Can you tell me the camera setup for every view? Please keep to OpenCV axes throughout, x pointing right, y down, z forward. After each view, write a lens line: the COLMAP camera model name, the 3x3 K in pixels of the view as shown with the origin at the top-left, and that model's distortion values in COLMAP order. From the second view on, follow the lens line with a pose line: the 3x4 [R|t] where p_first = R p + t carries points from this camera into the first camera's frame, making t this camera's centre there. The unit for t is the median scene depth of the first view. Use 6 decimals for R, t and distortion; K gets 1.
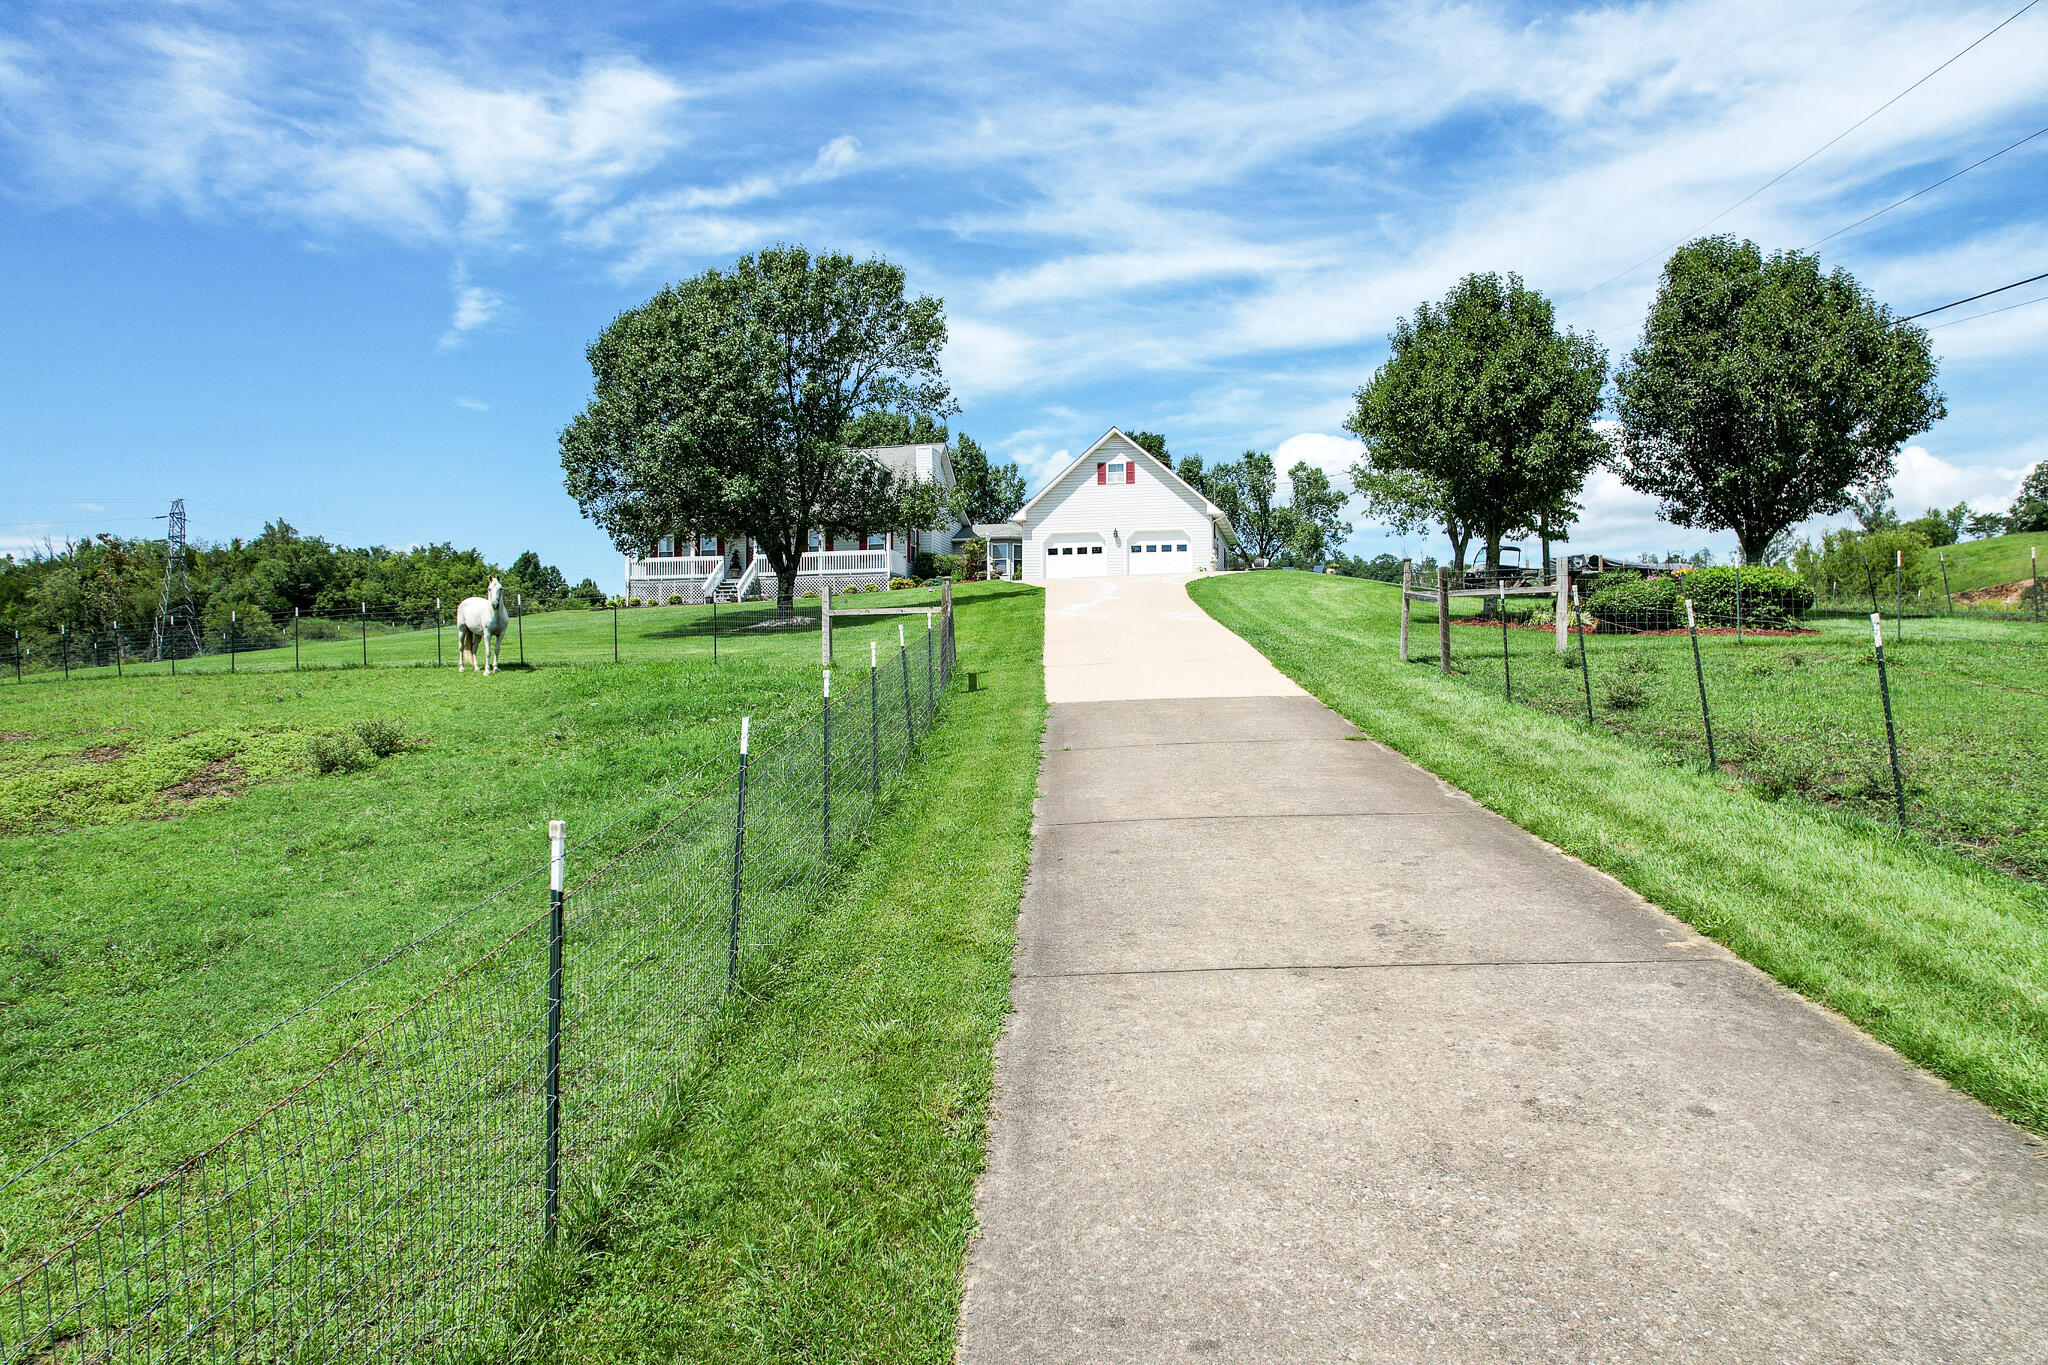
lens RADIAL K [[1310.3, 0, 1030.4], [0, 1310.3, 675.5], [0, 0, 1]] dist [-0.075120, 0.066786]
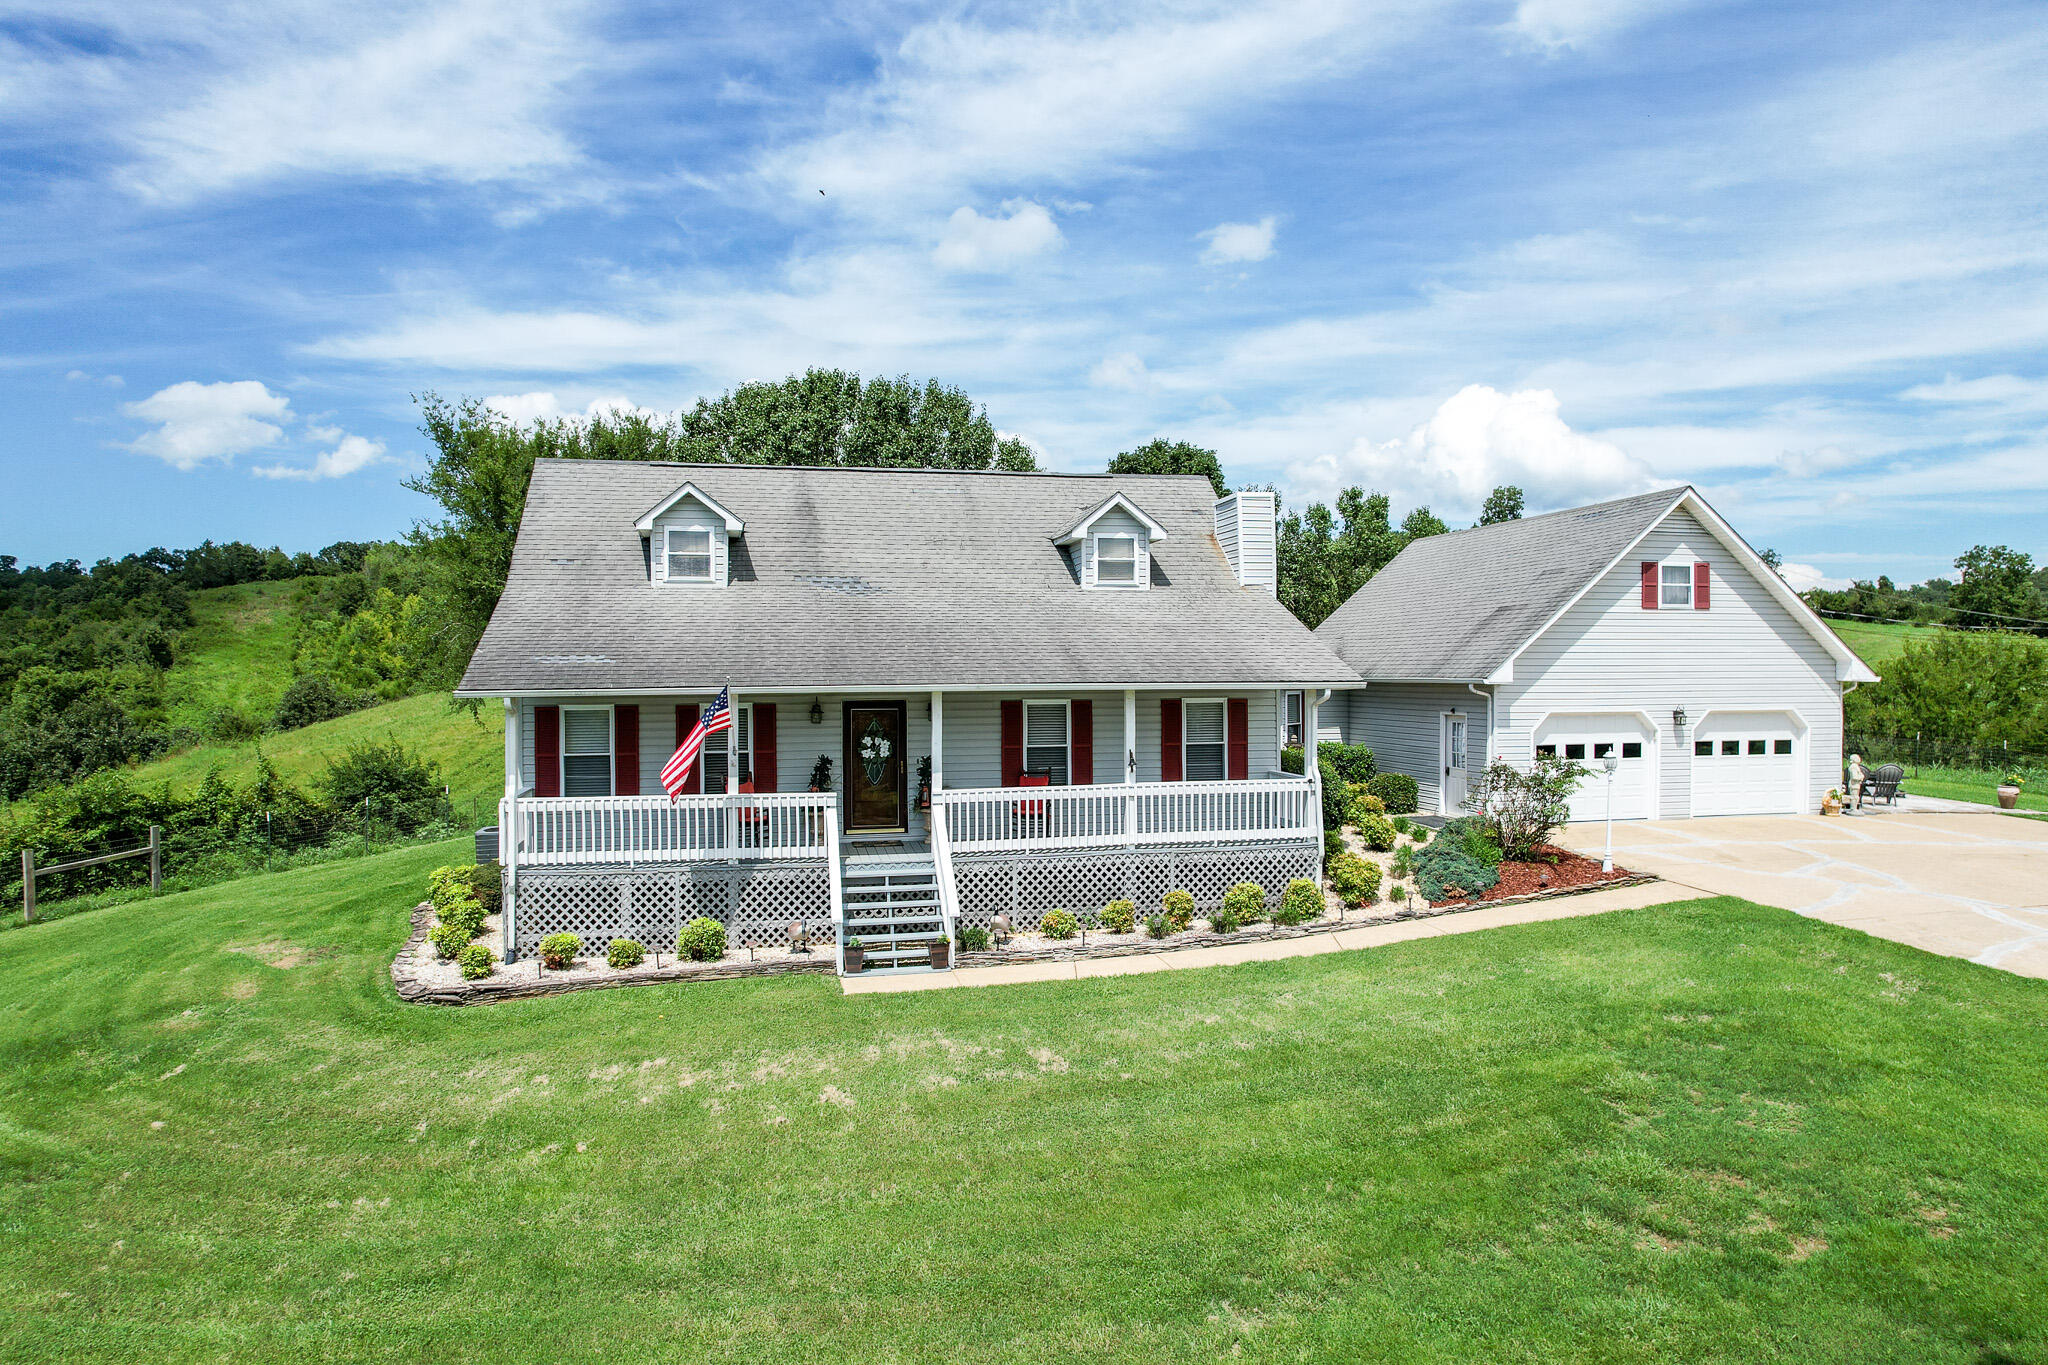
lens RADIAL K [[1310.3, 0, 1030.4], [0, 1310.3, 675.5], [0, 0, 1]] dist [-0.075120, 0.066786]
pose [[0.905614, -0.003555, 0.424087, -0.322734], [-0.008239, 0.999629, 0.025973, -0.127247], [-0.424022, -0.027016, 0.905249, 0.651419]]
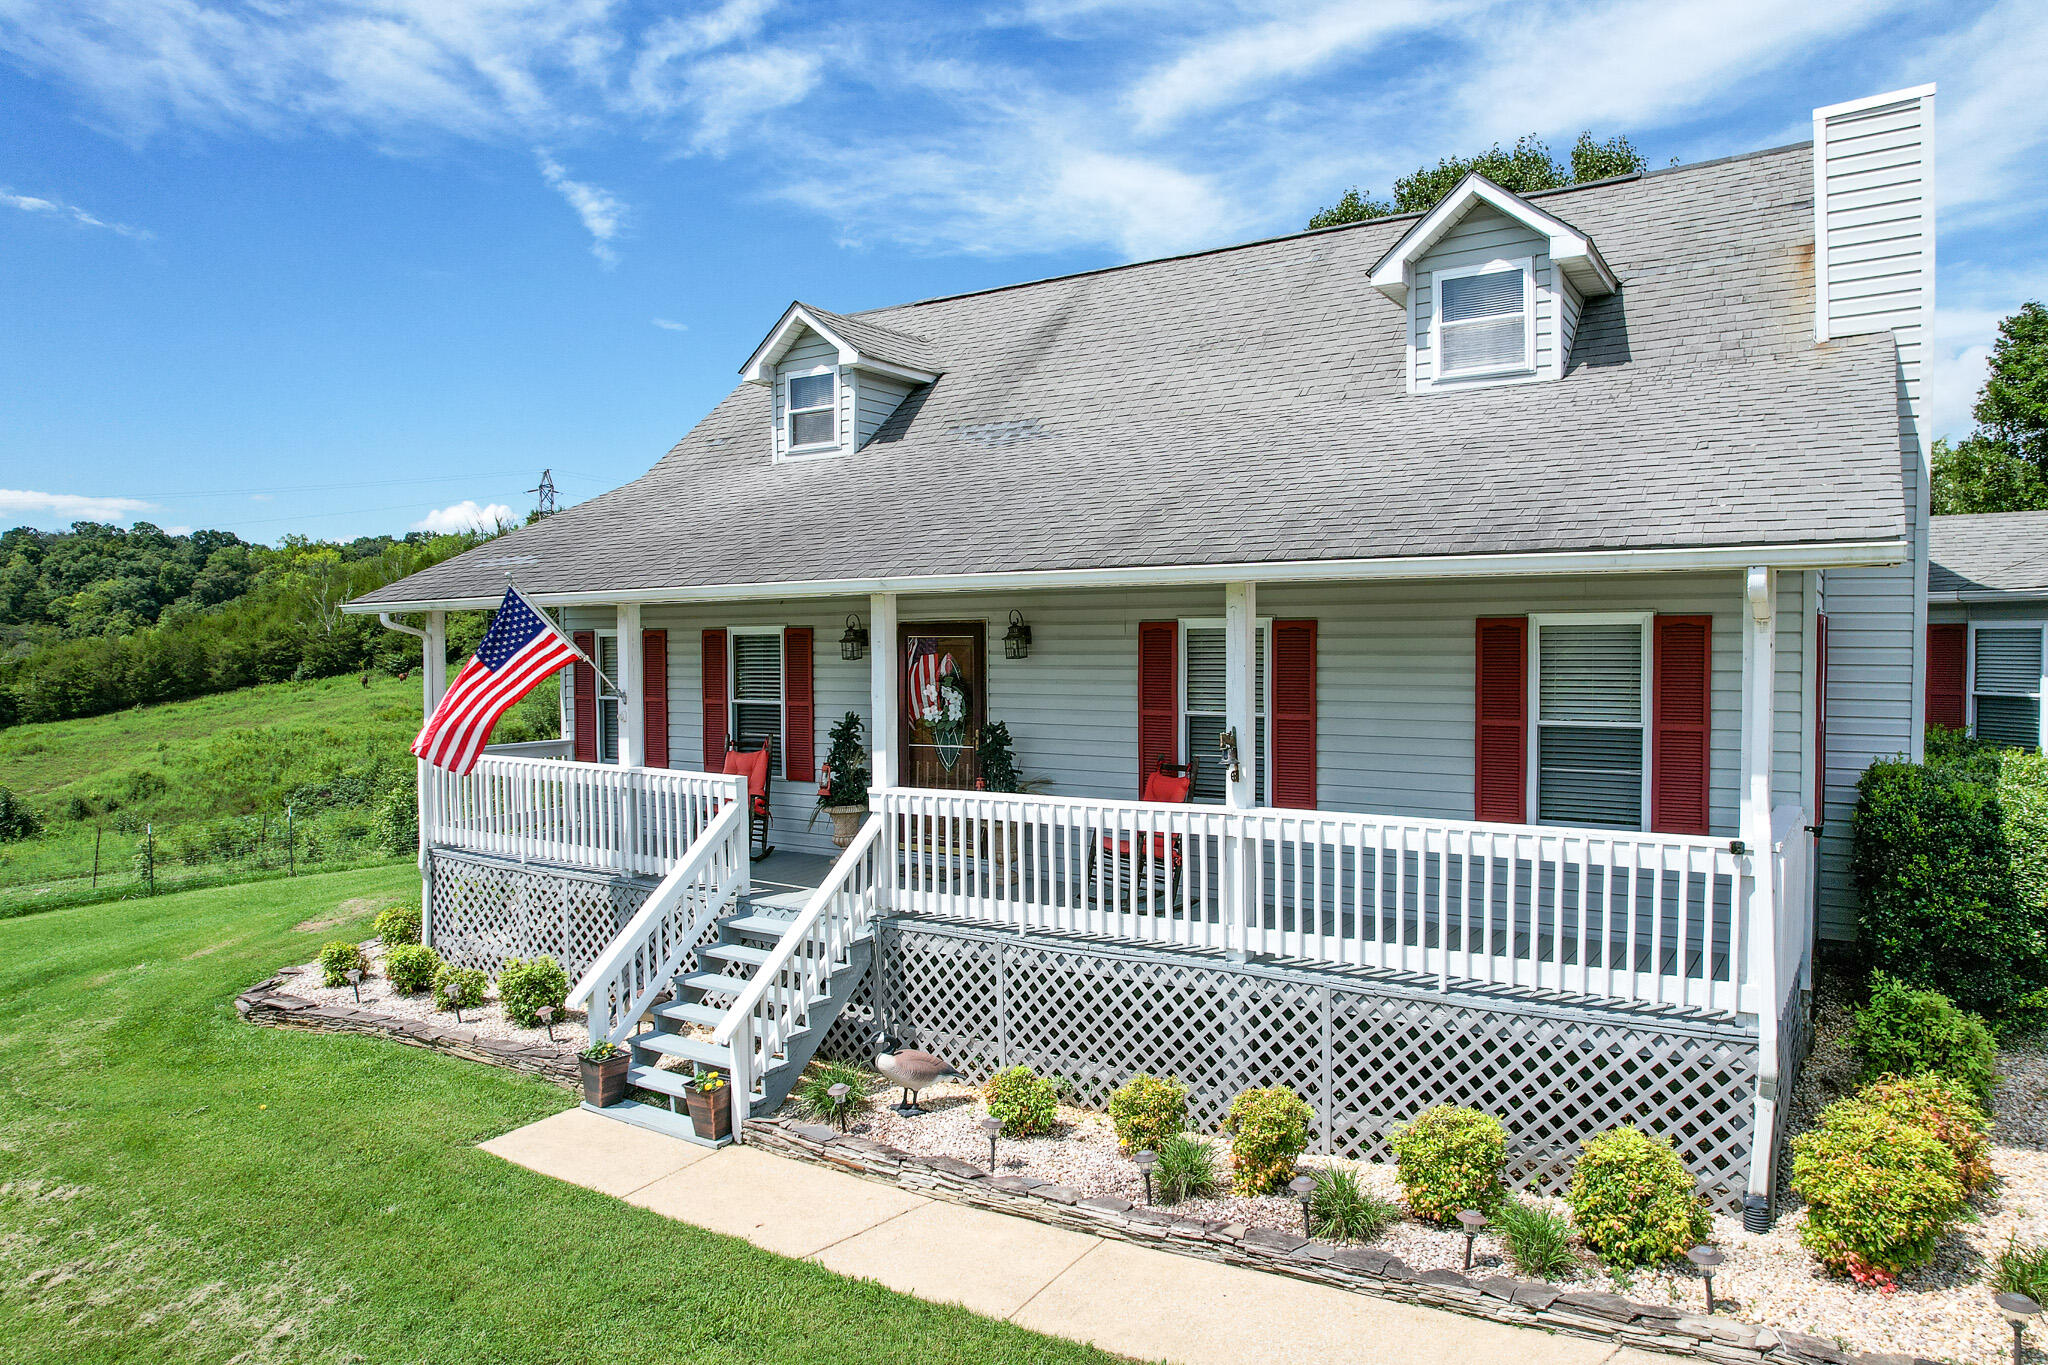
lens RADIAL K [[1310.3, 0, 1030.4], [0, 1310.3, 675.5], [0, 0, 1]] dist [-0.075120, 0.066786]
pose [[0.937968, 0.006775, -0.346655, -0.123783], [0.011829, 0.998602, 0.051524, -0.112532], [0.346520, -0.052428, 0.936576, 0.807811]]
